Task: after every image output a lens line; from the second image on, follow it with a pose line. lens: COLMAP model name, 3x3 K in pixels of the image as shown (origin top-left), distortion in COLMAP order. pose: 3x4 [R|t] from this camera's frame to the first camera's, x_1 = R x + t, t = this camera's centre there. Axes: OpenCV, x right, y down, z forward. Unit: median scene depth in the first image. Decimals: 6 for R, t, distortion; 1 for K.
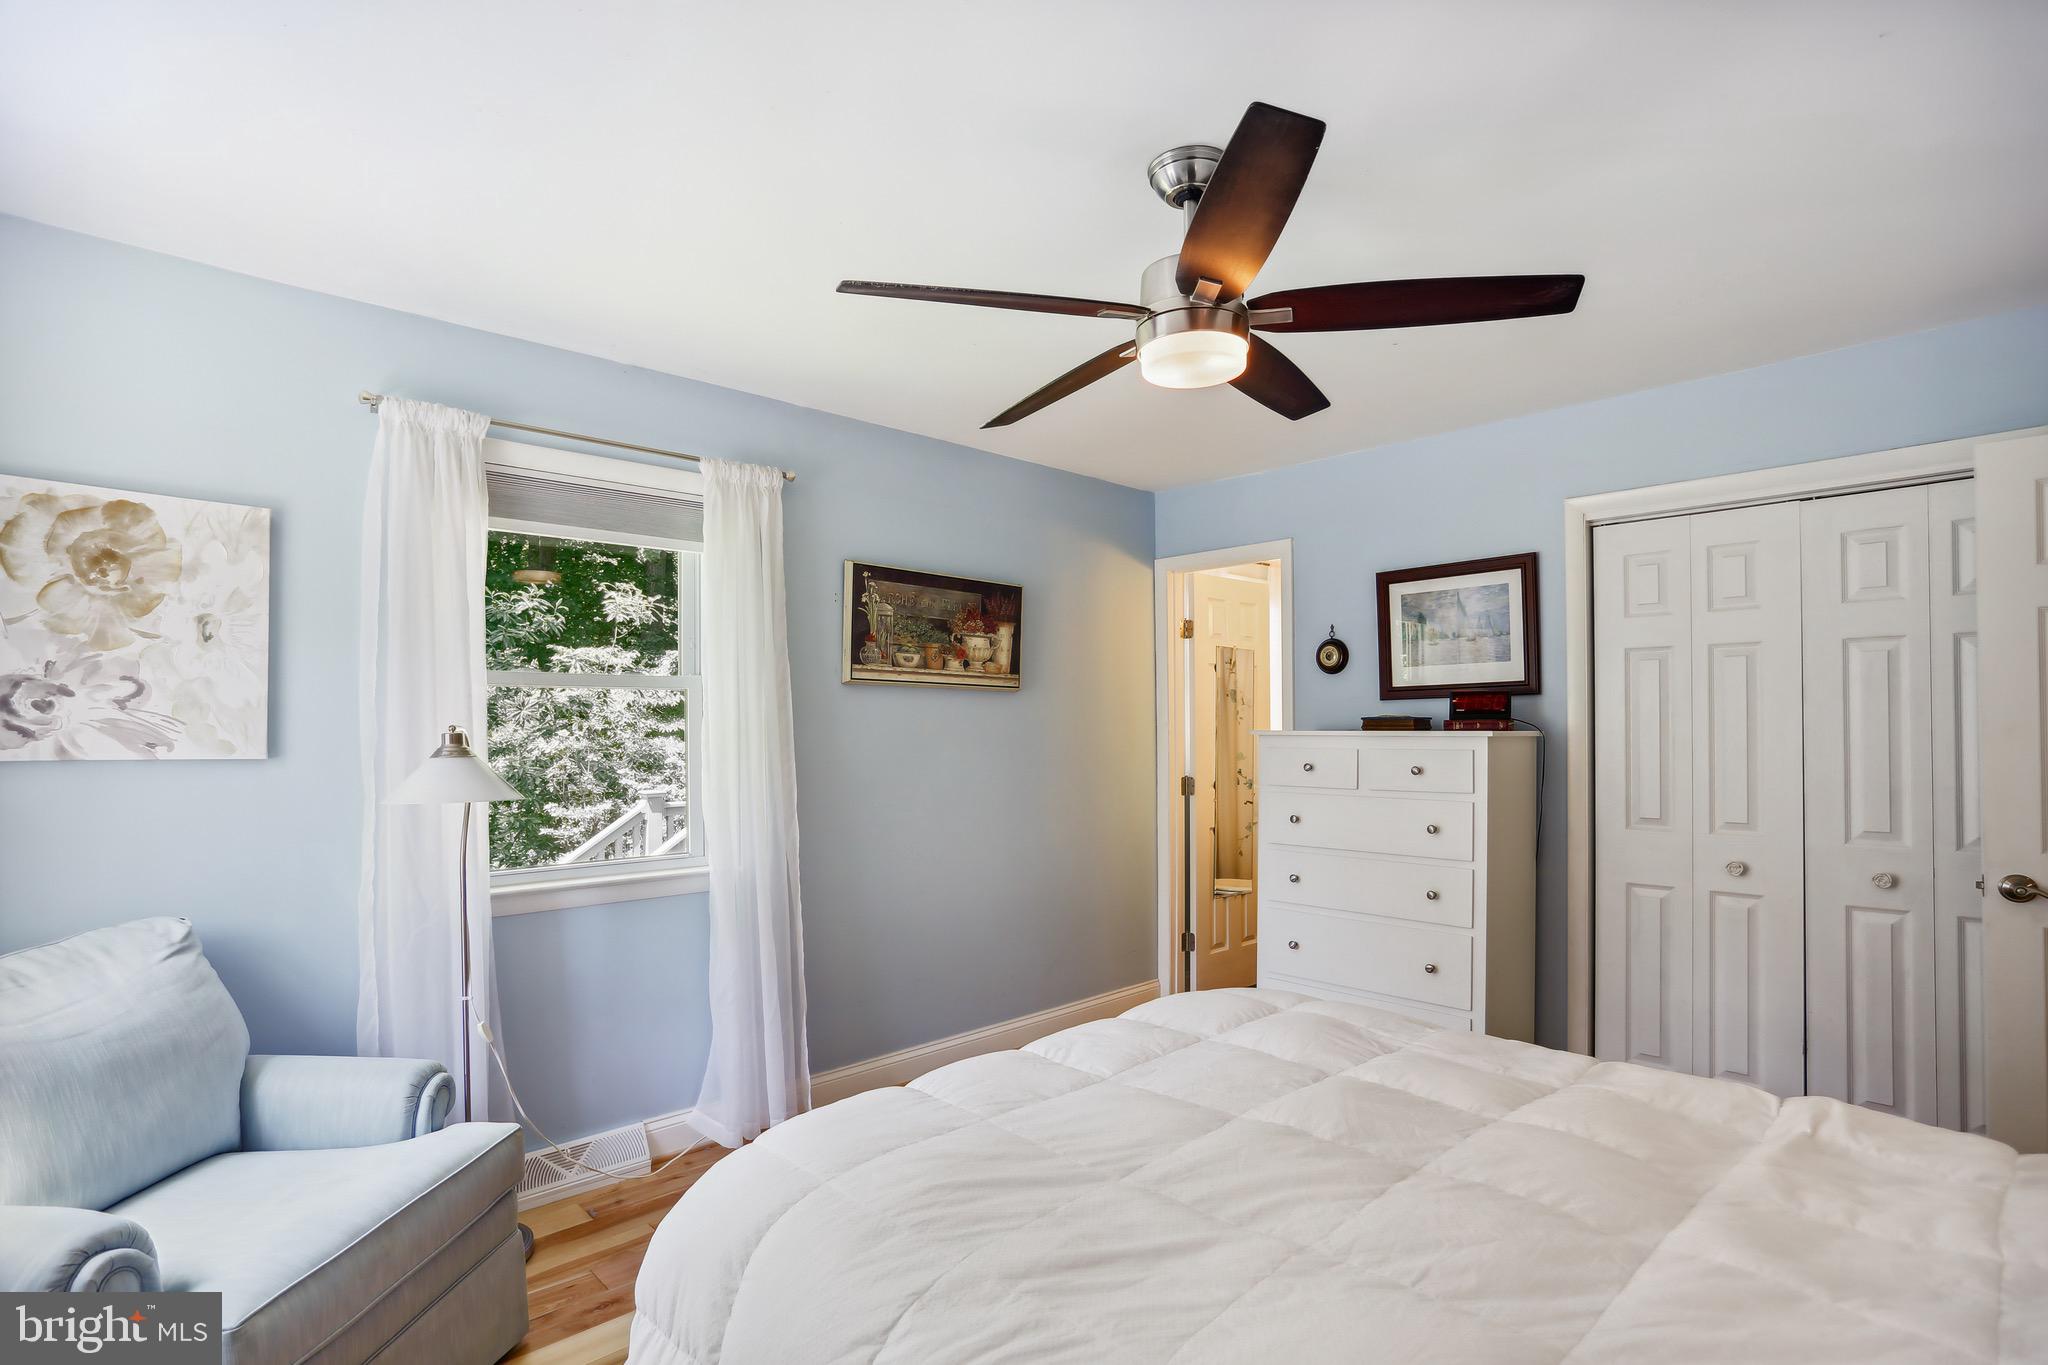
lens RADIAL K [[996.1, 0, 1014.1], [0, 996.1, 718.7], [0, 0, 1]] dist [-0.000178, 0.001295]
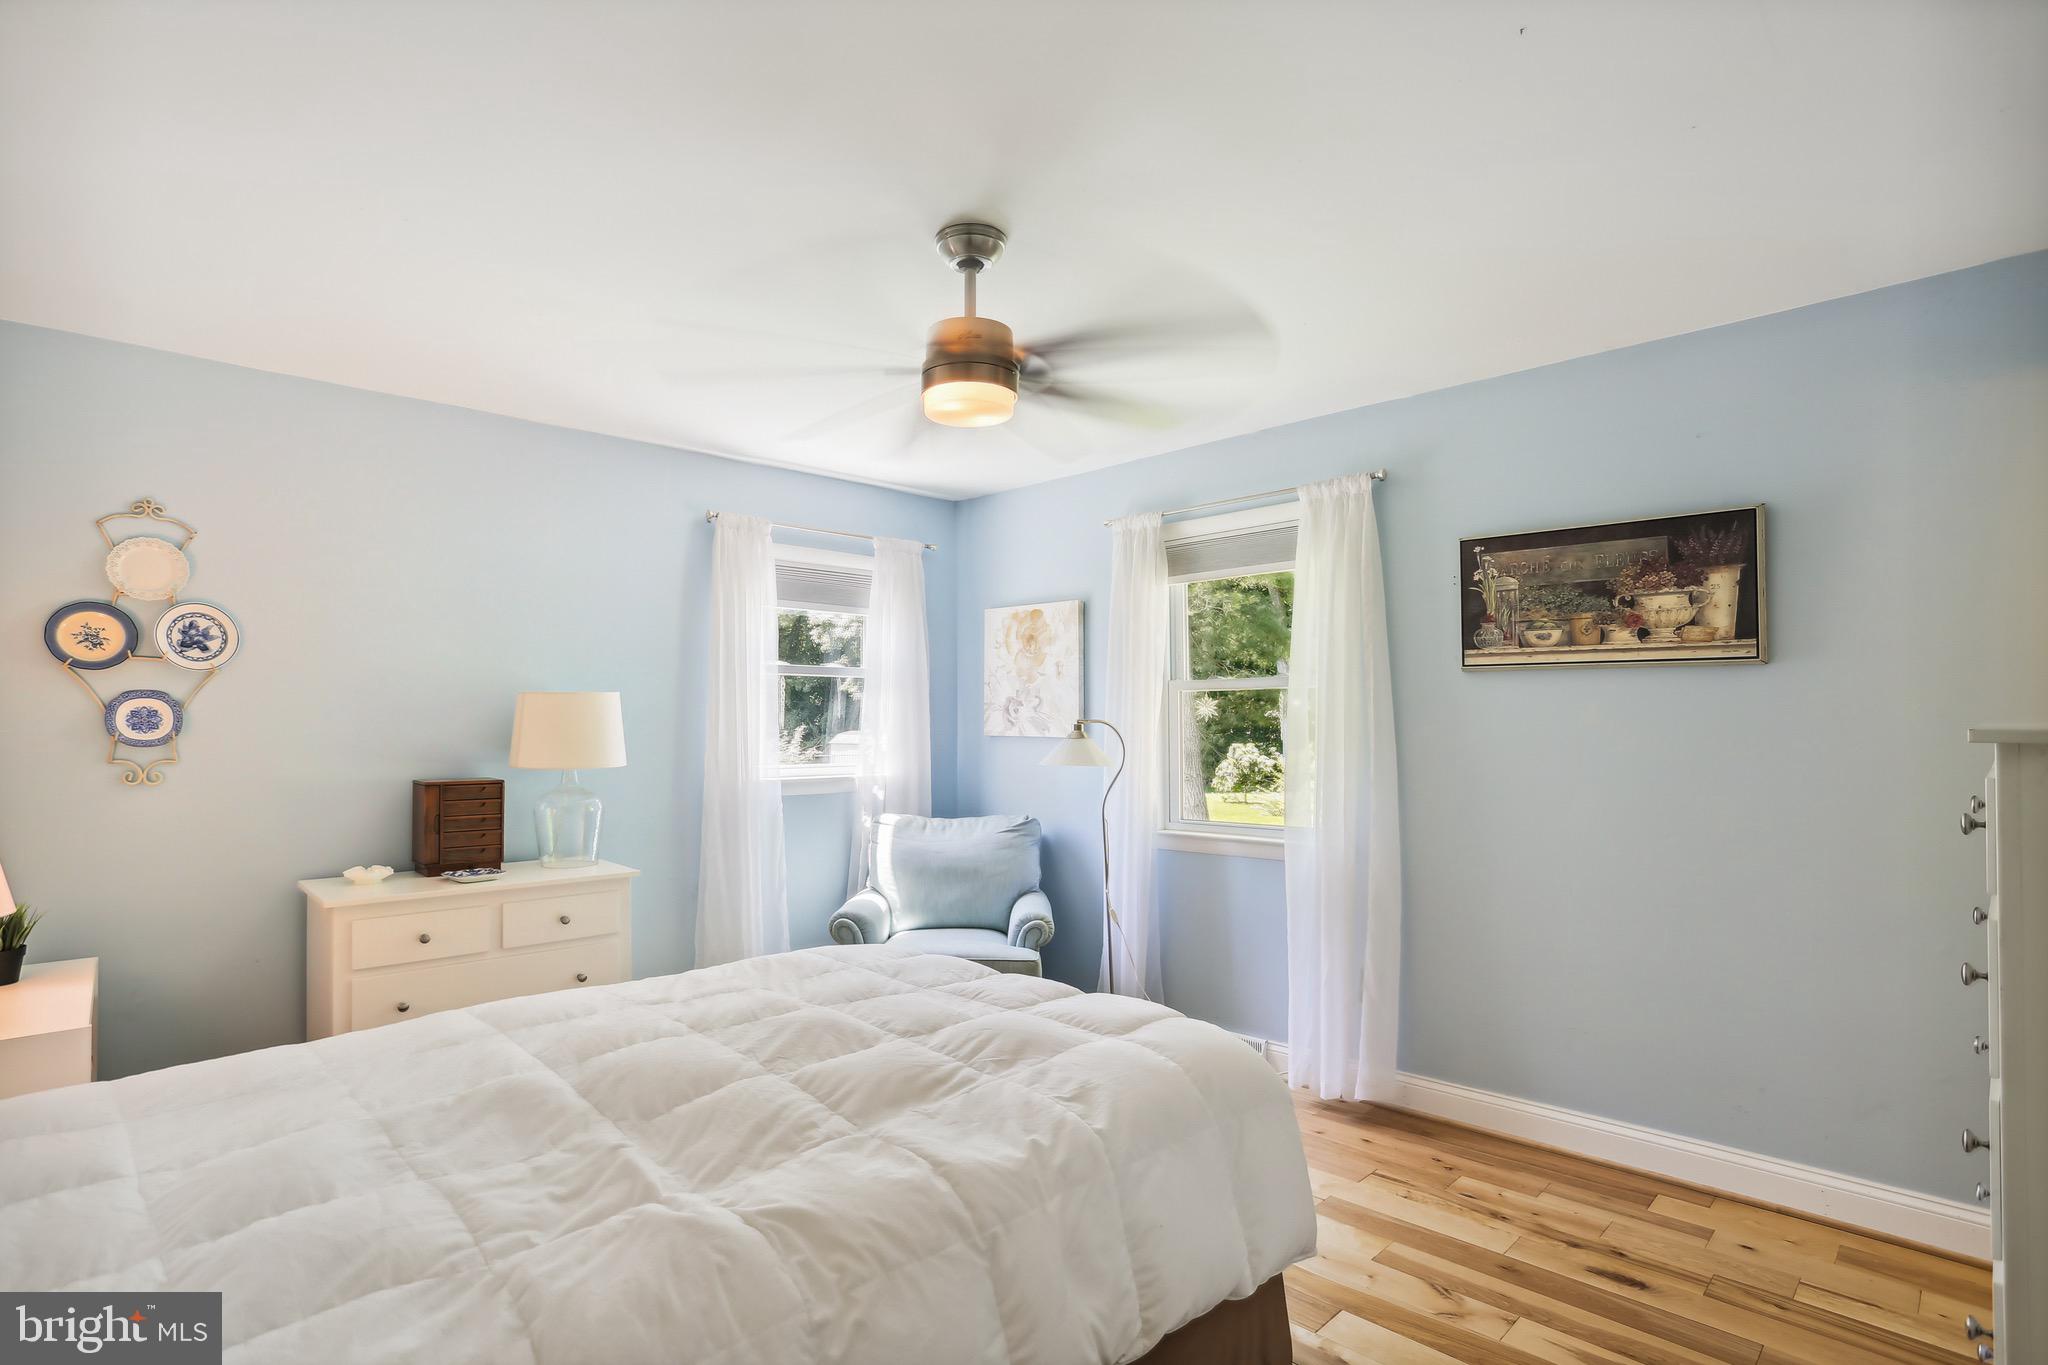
lens RADIAL K [[996.1, 0, 1014.1], [0, 996.1, 718.7], [0, 0, 1]] dist [-0.000178, 0.001295]
pose [[0.080816, -0.010141, -0.996677, 0.695432], [0.005635, 0.999937, -0.009718, 0.014748], [0.996713, -0.004831, 0.080868, 0.491998]]
